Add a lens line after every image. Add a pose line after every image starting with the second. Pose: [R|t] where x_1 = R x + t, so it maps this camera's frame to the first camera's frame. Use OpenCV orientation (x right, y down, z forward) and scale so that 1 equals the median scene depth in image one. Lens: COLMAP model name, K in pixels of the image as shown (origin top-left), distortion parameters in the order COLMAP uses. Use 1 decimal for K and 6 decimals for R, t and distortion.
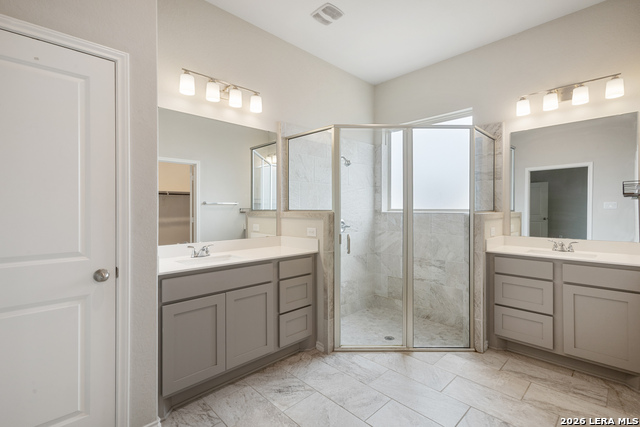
lens RADIAL K [[297.3, 0, 322.5], [0, 297.3, 209.3], [0, 0, 1]] dist [-0.000155, -0.000362]
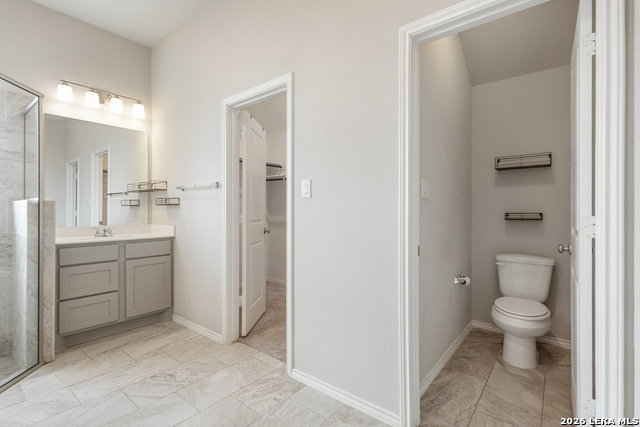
lens RADIAL K [[297.3, 0, 322.5], [0, 297.3, 209.3], [0, 0, 1]] dist [-0.000155, -0.000362]
pose [[-0.123886, -0.003752, 0.992289, -0.468996], [-0.001777, 0.999992, 0.003560, 0.036708], [-0.992295, -0.001322, -0.123892, 0.353841]]
